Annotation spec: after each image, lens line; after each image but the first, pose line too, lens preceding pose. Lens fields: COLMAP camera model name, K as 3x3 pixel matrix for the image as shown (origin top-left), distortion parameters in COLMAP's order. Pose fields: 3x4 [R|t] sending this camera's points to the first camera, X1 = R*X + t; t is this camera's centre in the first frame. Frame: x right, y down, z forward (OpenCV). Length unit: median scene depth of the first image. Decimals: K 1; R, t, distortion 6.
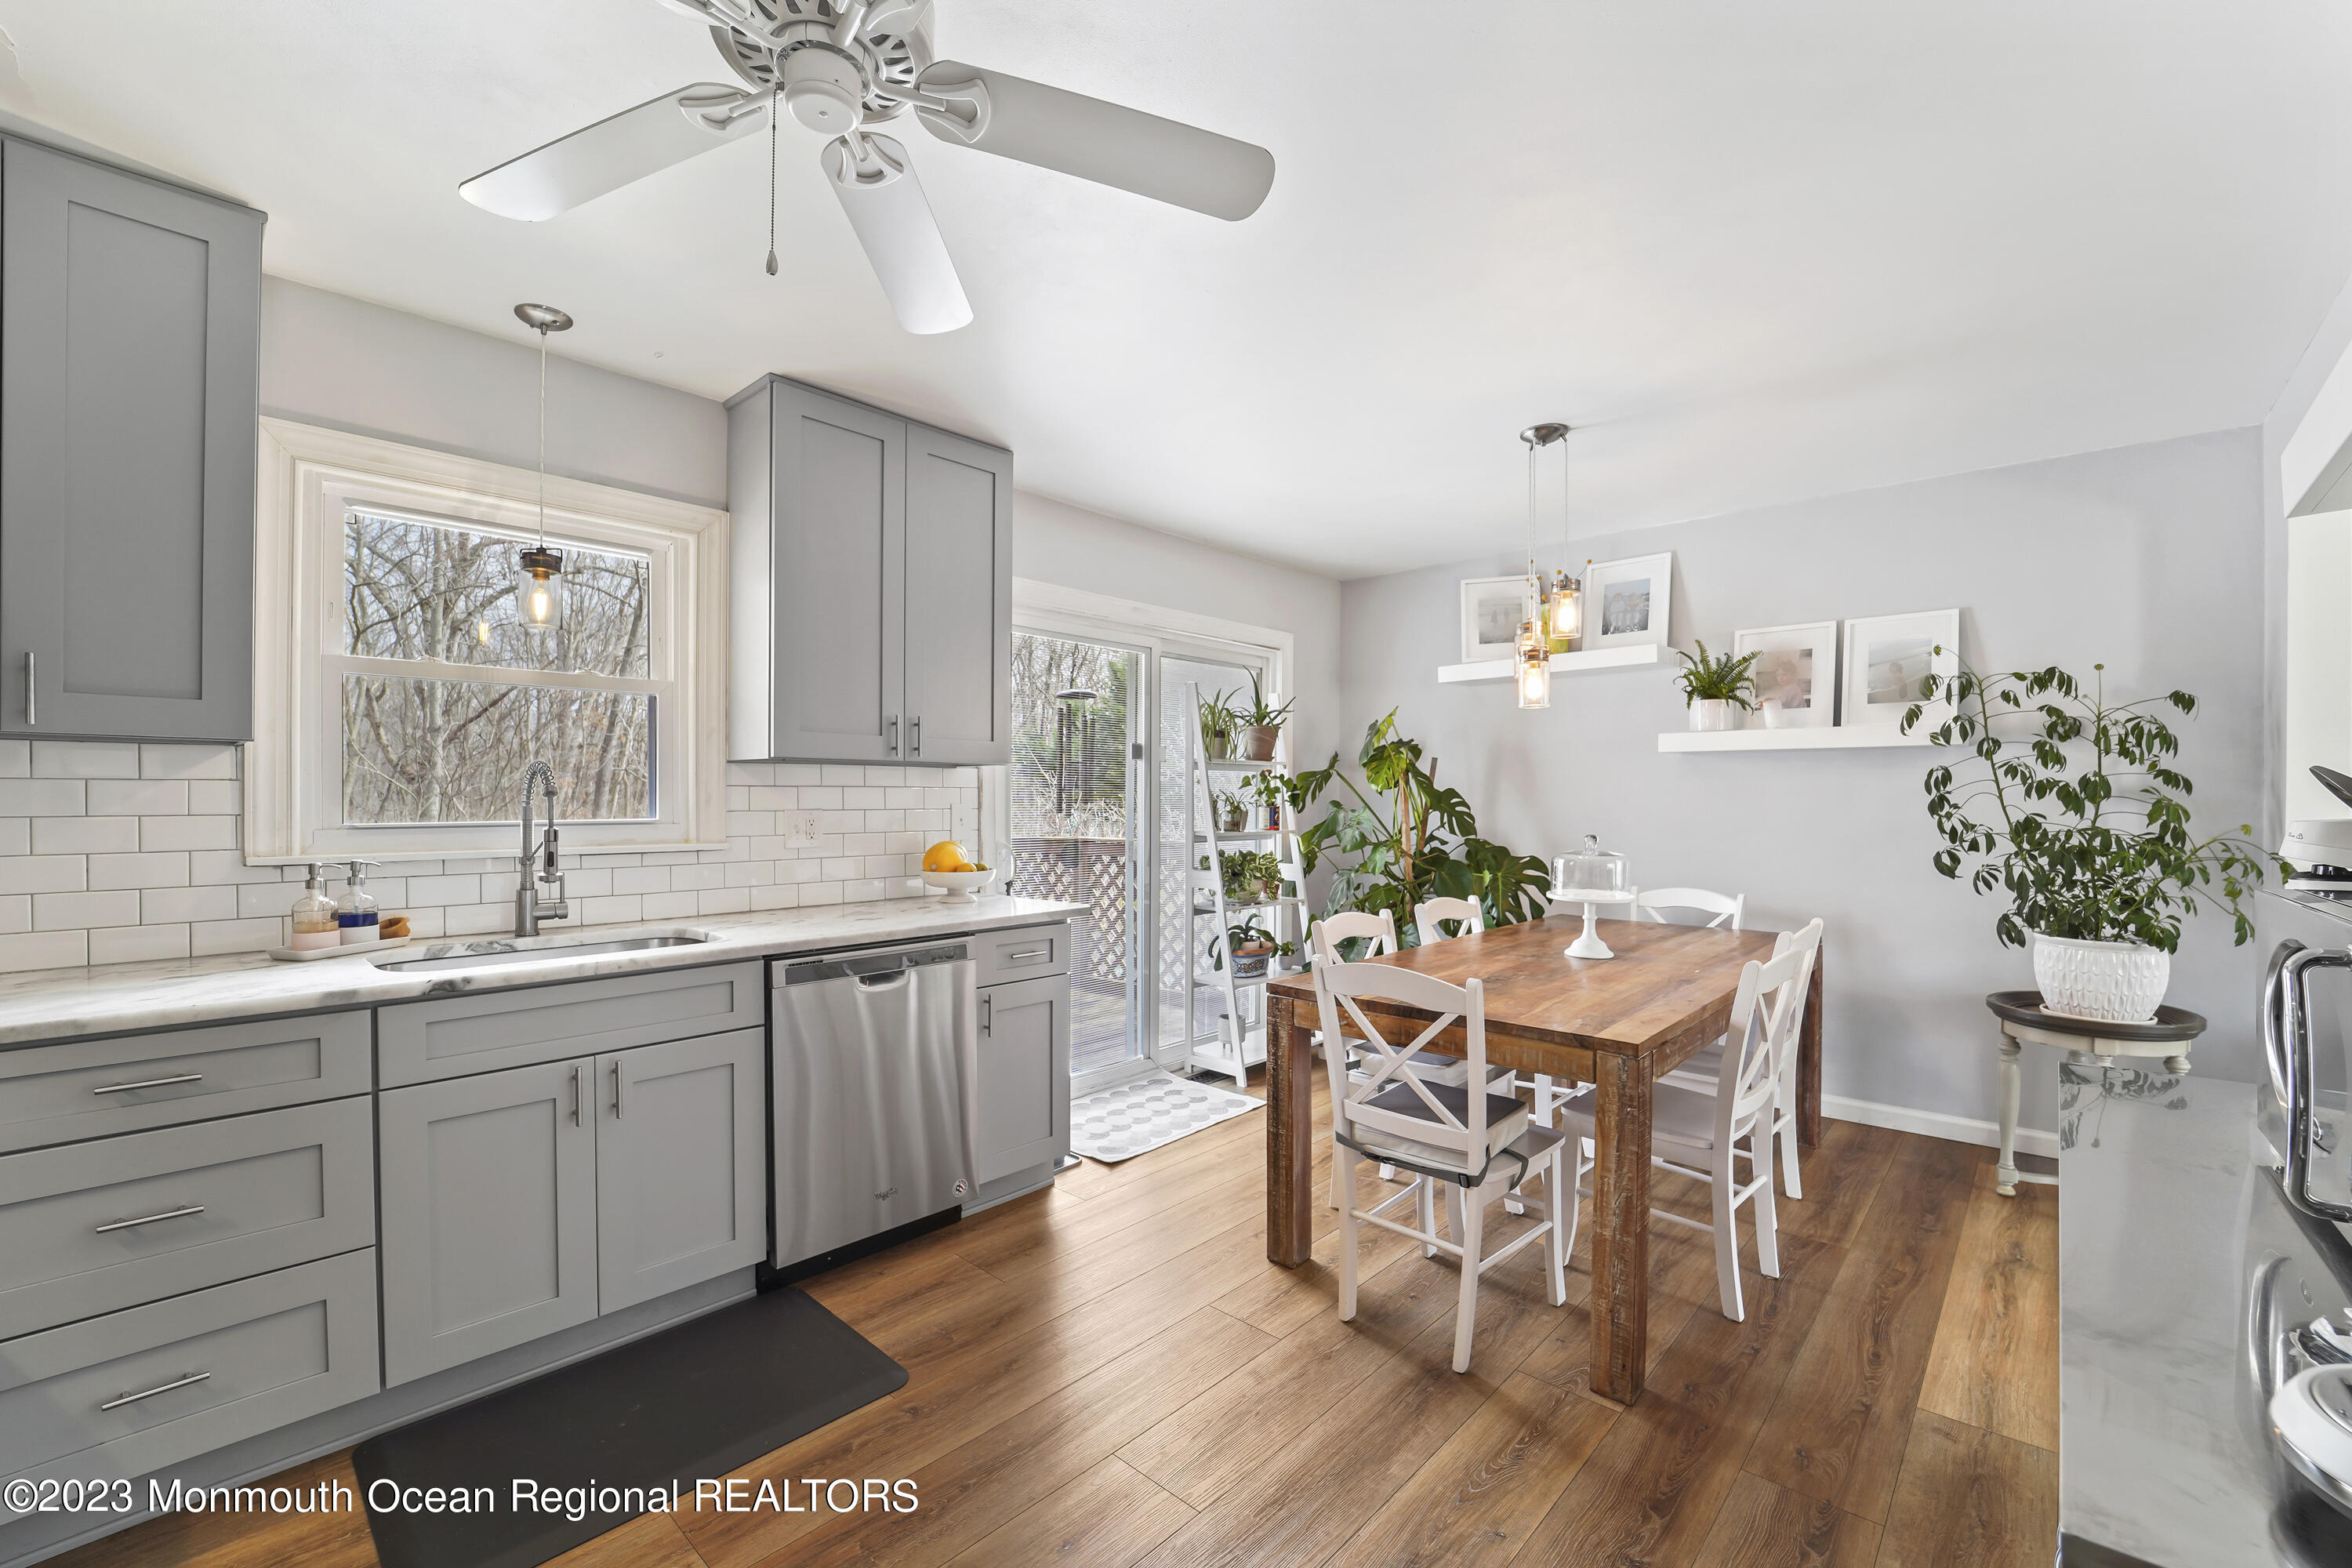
lens RADIAL K [[962.0, 0, 1165.4], [0, 962.0, 802.4], [0, 0, 1]] dist [-0.011557, -0.000624]
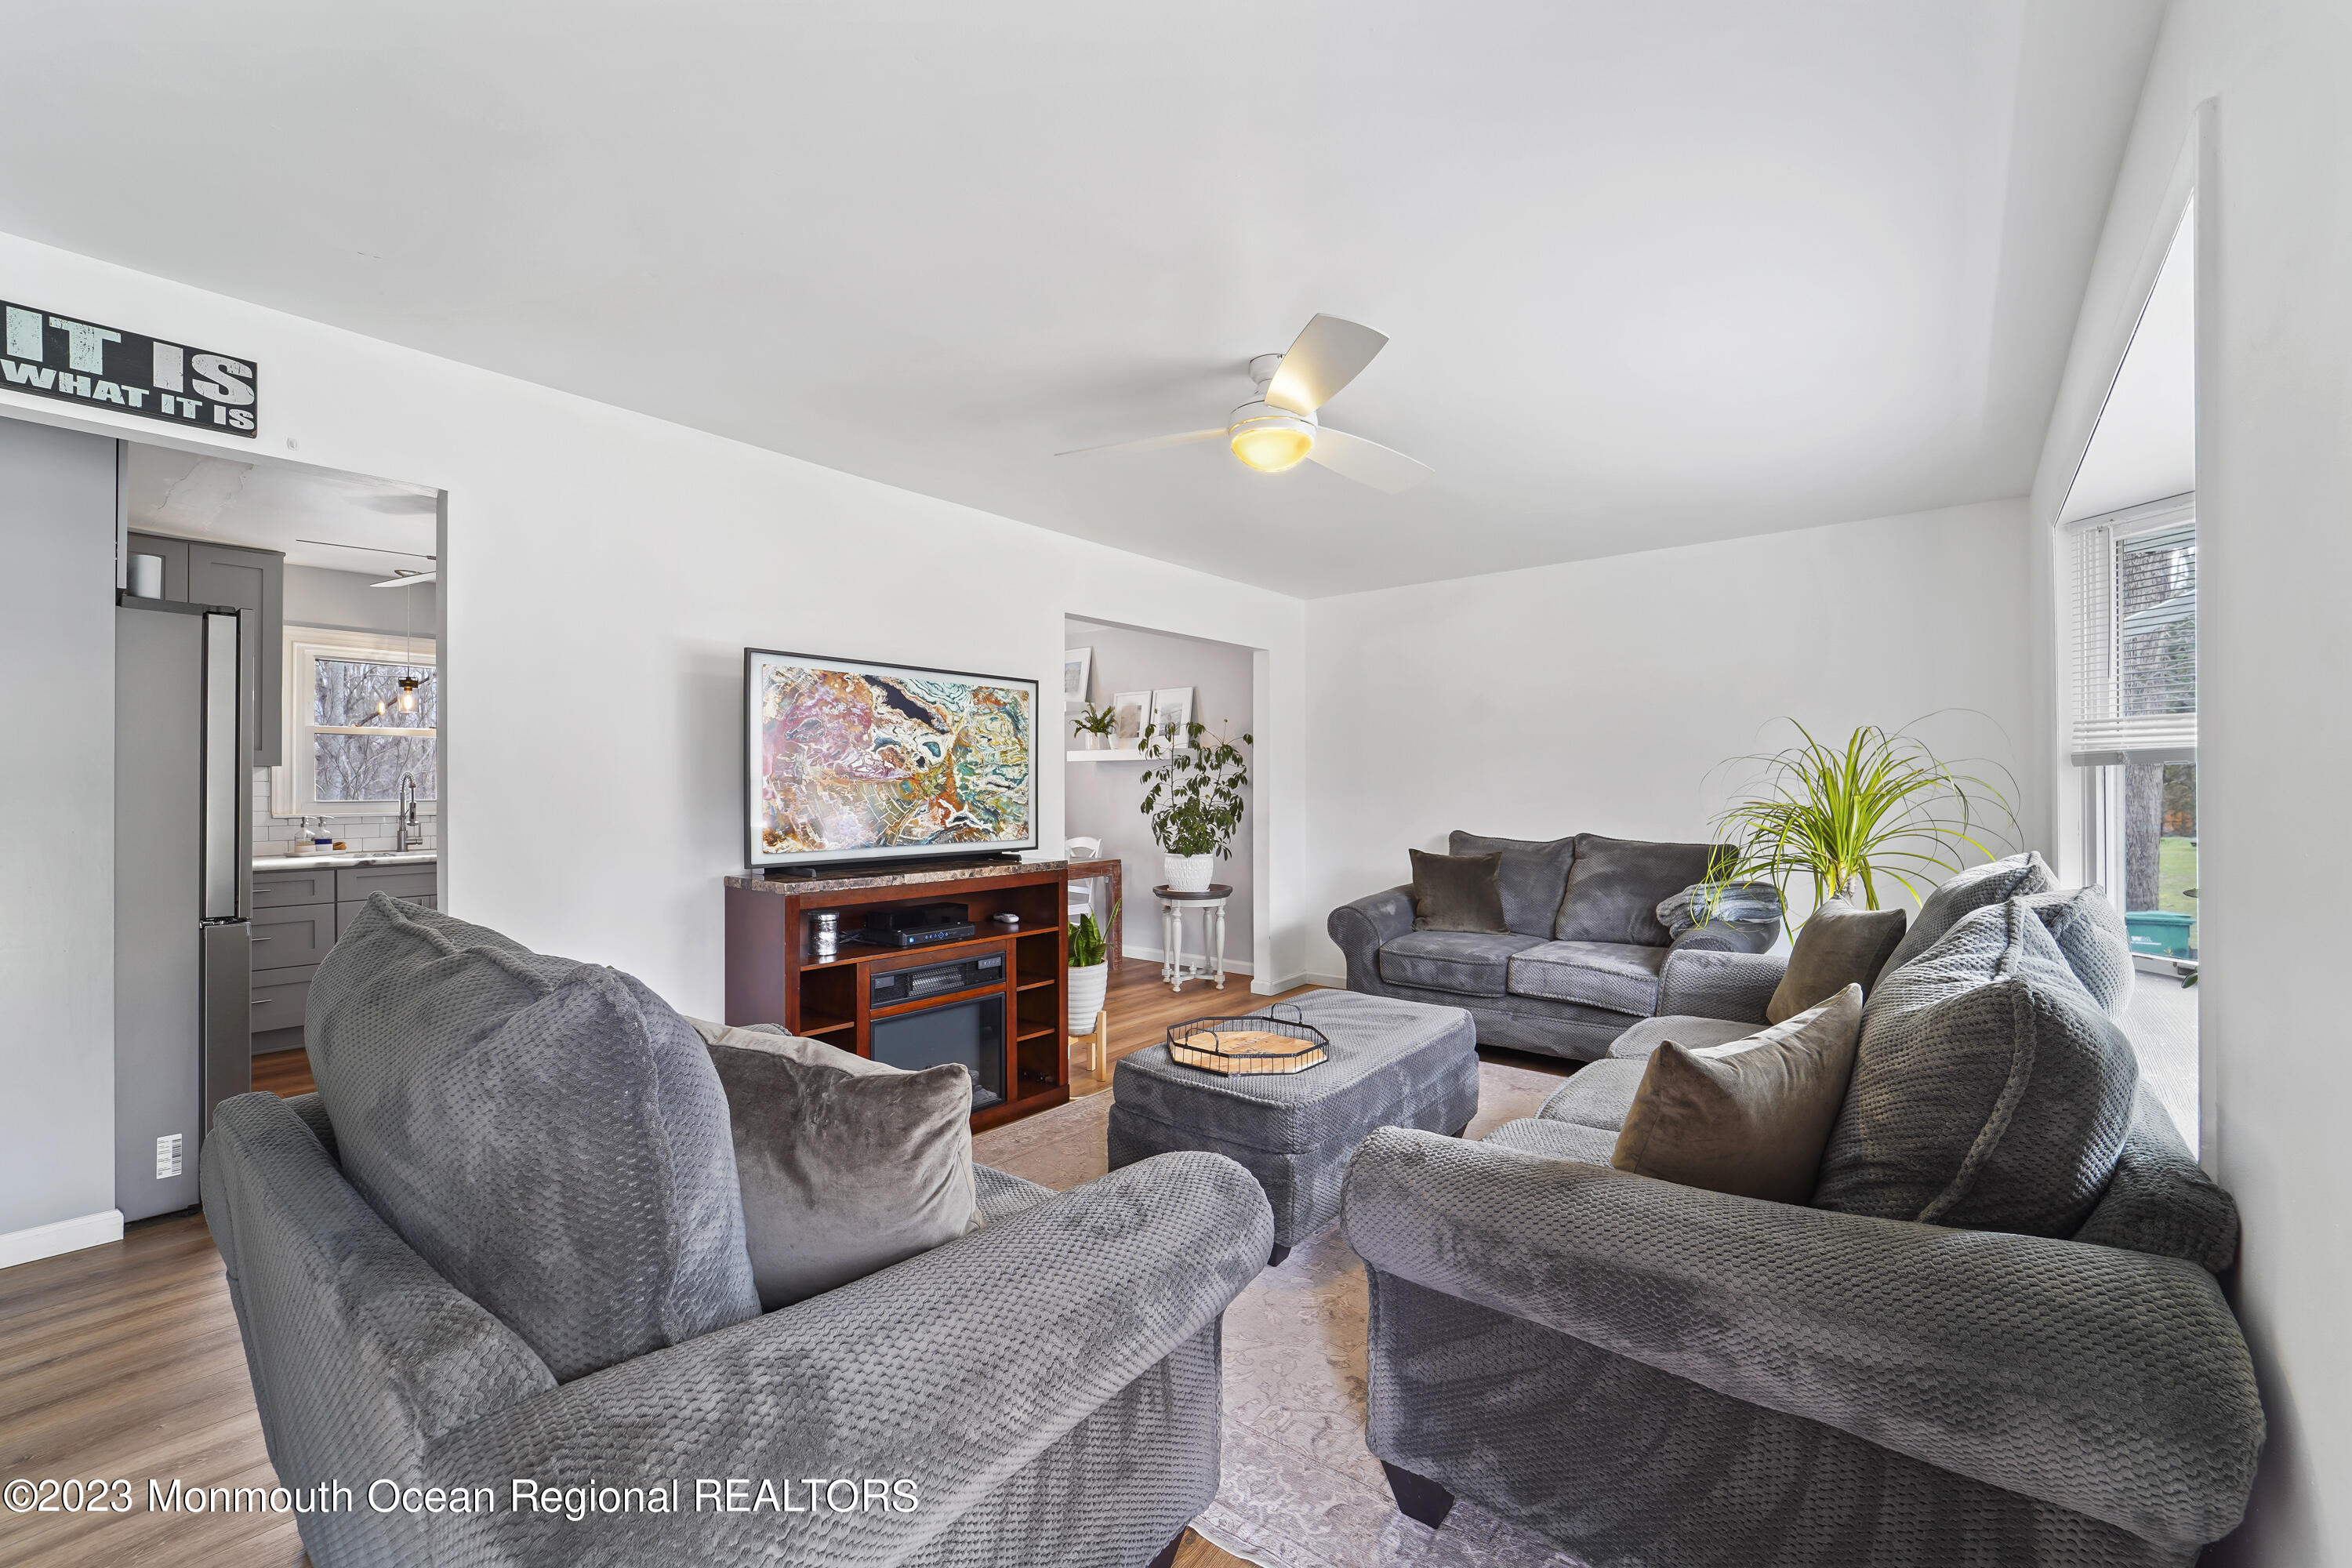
lens RADIAL K [[962.0, 0, 1185.2], [0, 962.0, 784.4], [0, 0, 1]] dist [-0.011557, -0.000624]
pose [[0.996999, -0.004439, 0.077282, 0.988022], [0.005386, 0.999913, -0.012046, 0.022129], [-0.077222, 0.012426, 0.996936, -1.367973]]
